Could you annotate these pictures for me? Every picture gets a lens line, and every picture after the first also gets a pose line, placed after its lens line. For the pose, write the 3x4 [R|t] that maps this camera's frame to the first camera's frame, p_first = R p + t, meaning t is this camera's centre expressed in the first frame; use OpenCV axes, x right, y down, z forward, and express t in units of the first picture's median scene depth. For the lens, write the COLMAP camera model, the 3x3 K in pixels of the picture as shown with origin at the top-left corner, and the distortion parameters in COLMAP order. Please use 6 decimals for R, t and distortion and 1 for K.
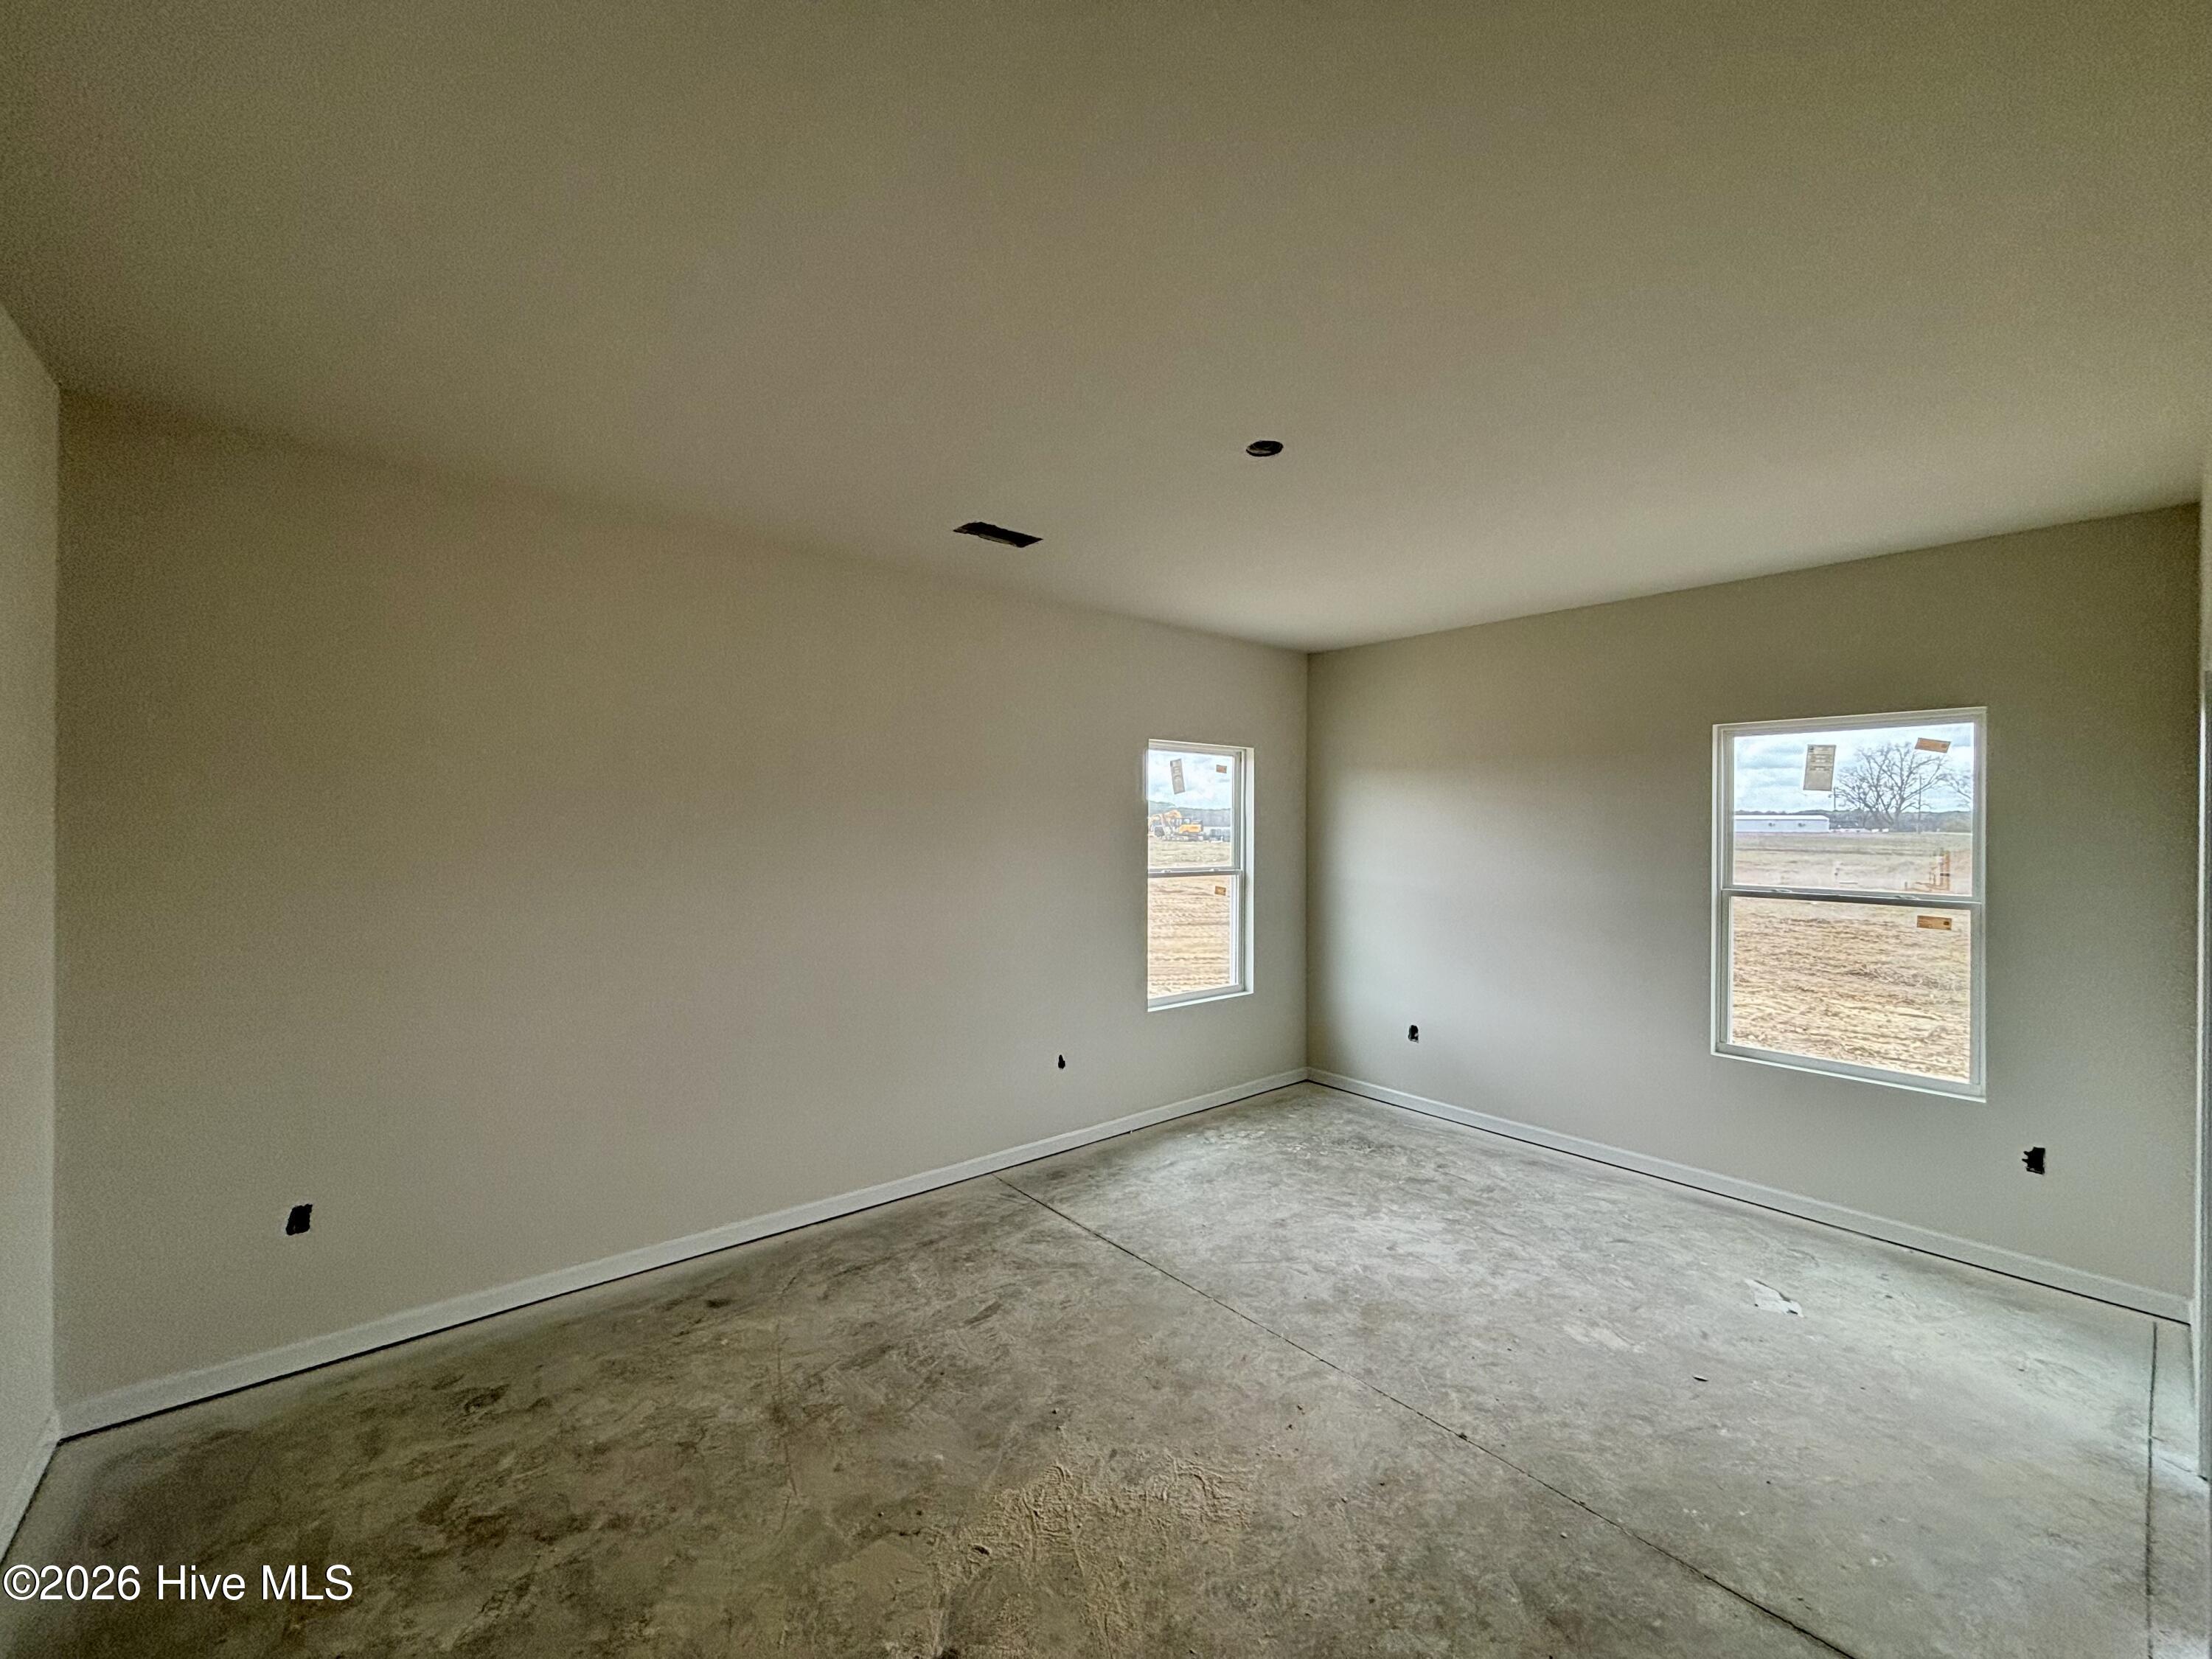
lens RADIAL K [[881.5, 0, 1102.9], [0, 881.5, 822.6], [0, 0, 1]] dist [-0.000633, 0.000355]
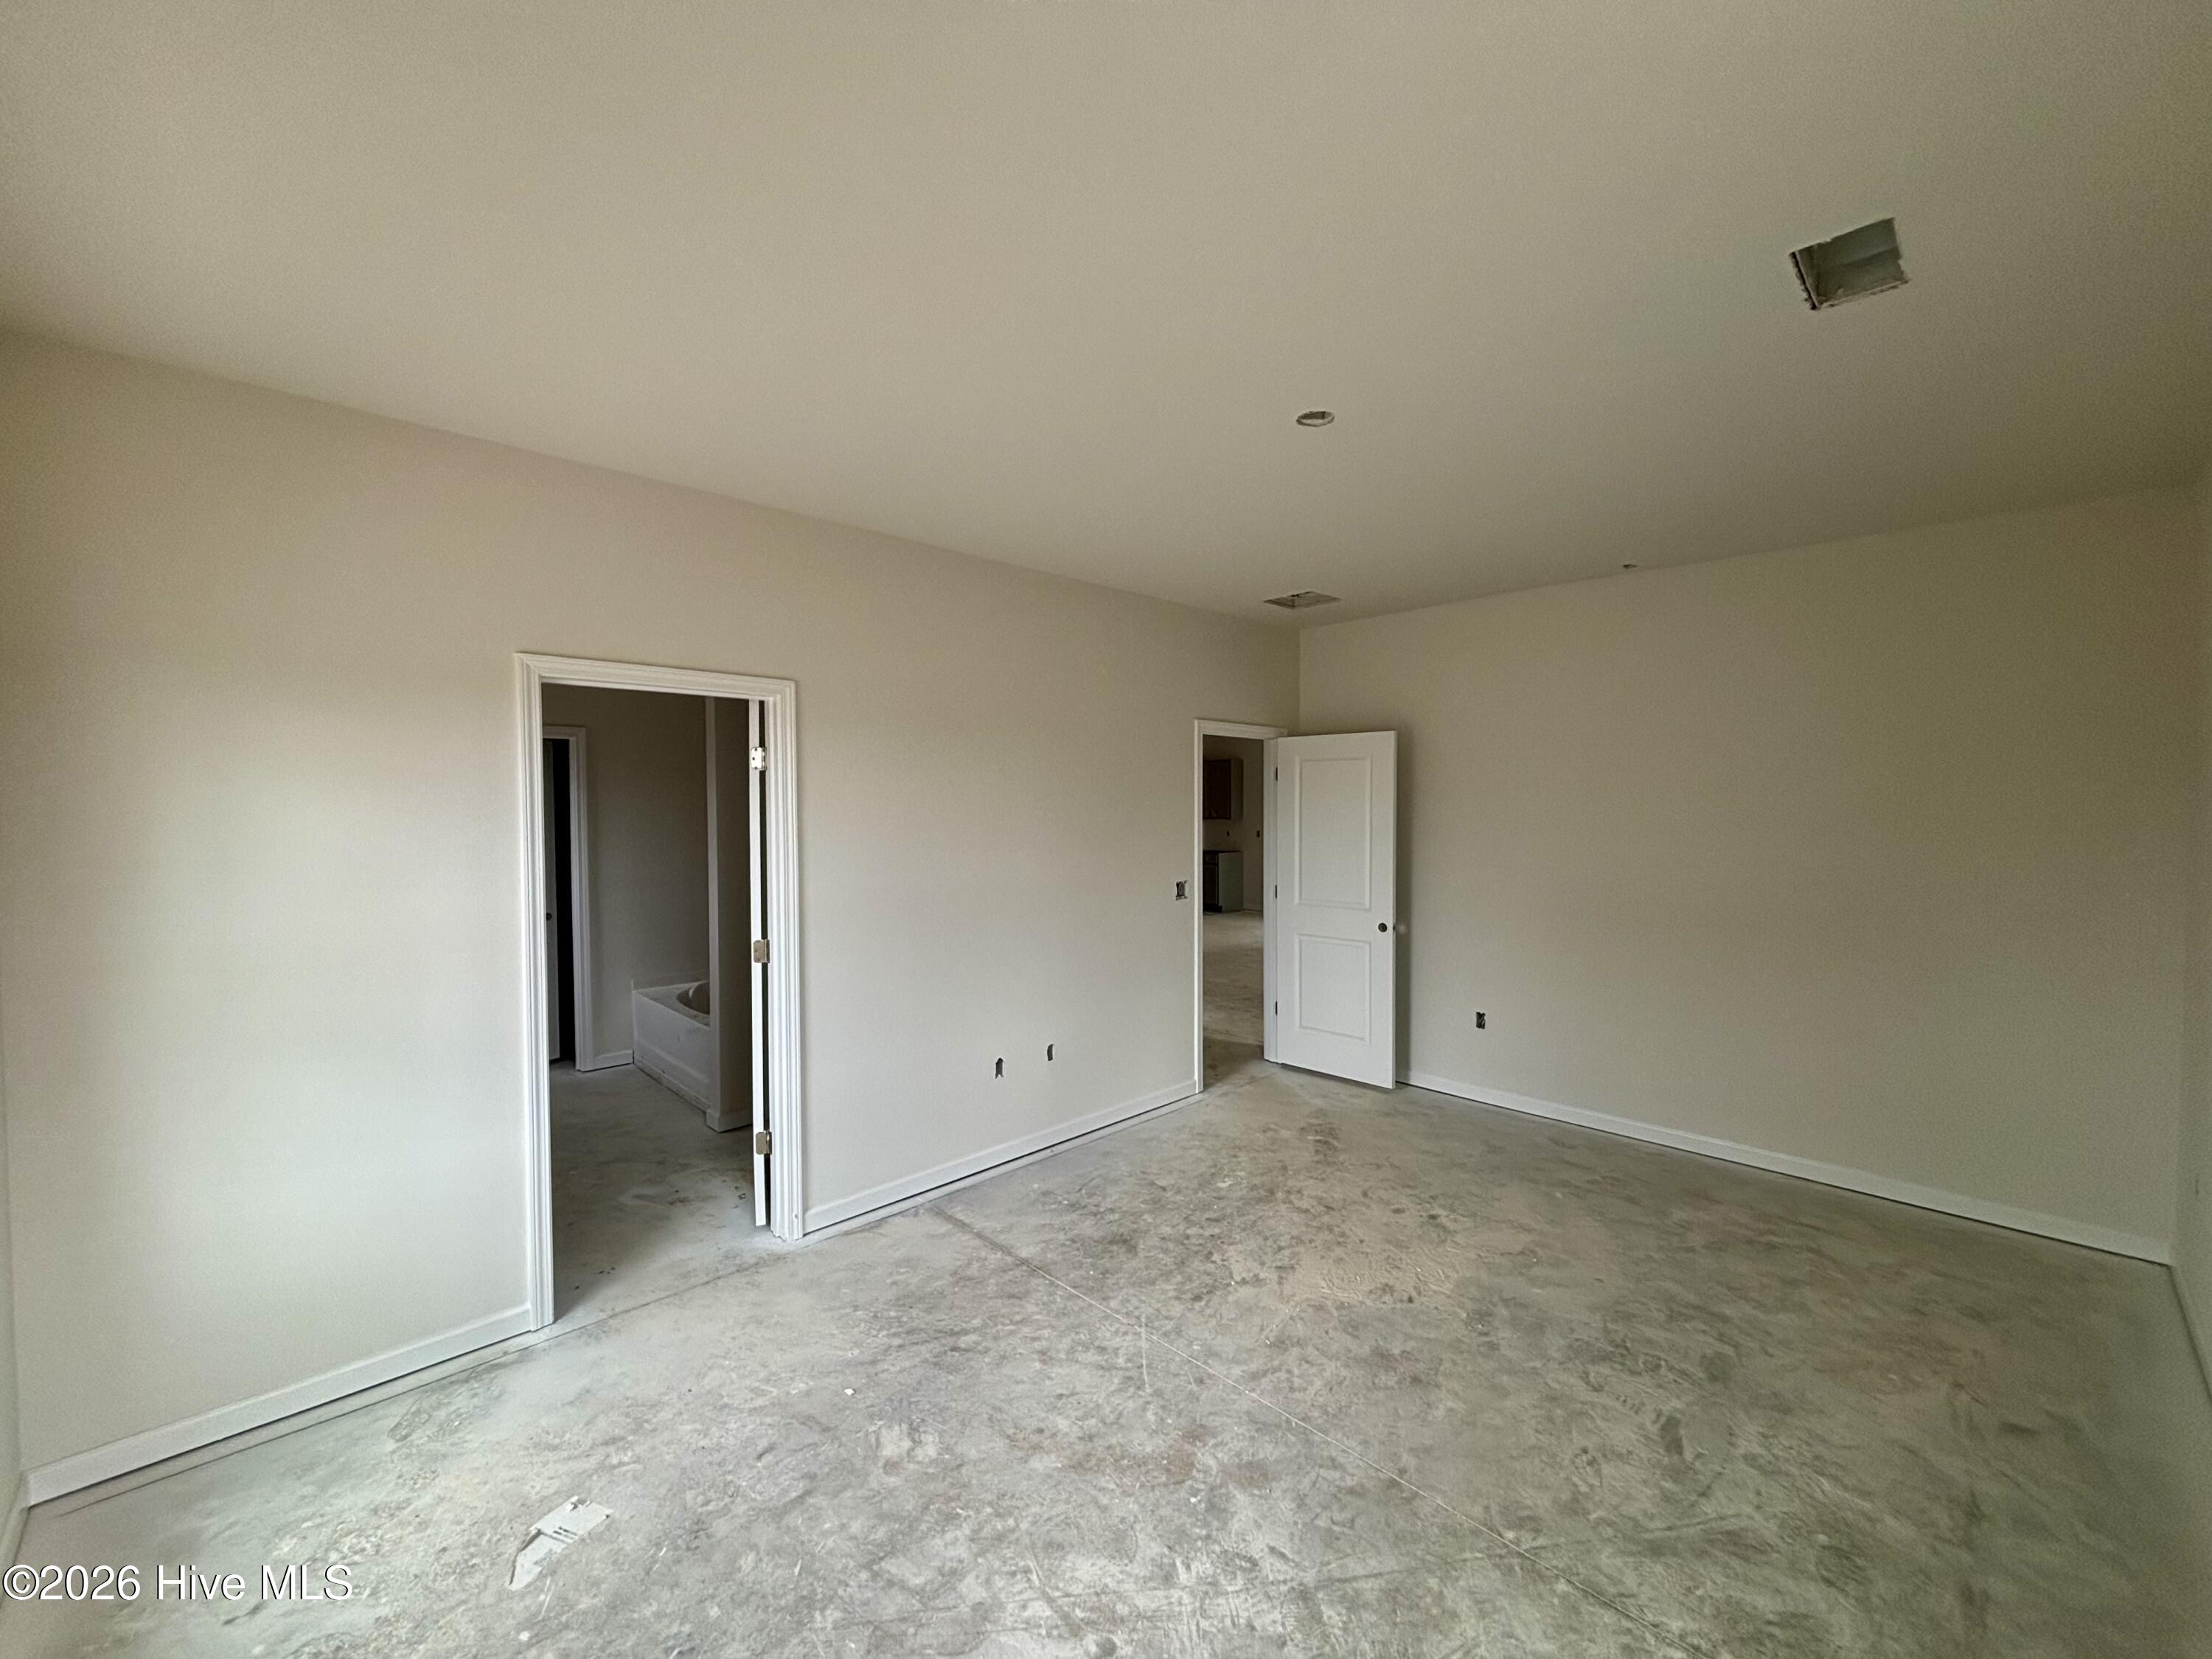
lens RADIAL K [[881.5, 0, 1102.9], [0, 881.5, 822.6], [0, 0, 1]] dist [-0.000633, 0.000355]
pose [[-0.997643, -0.004639, -0.068458, 0.434967], [-0.006151, 0.999741, 0.021899, 0.001813], [0.068339, 0.022269, -0.997414, 1.773586]]
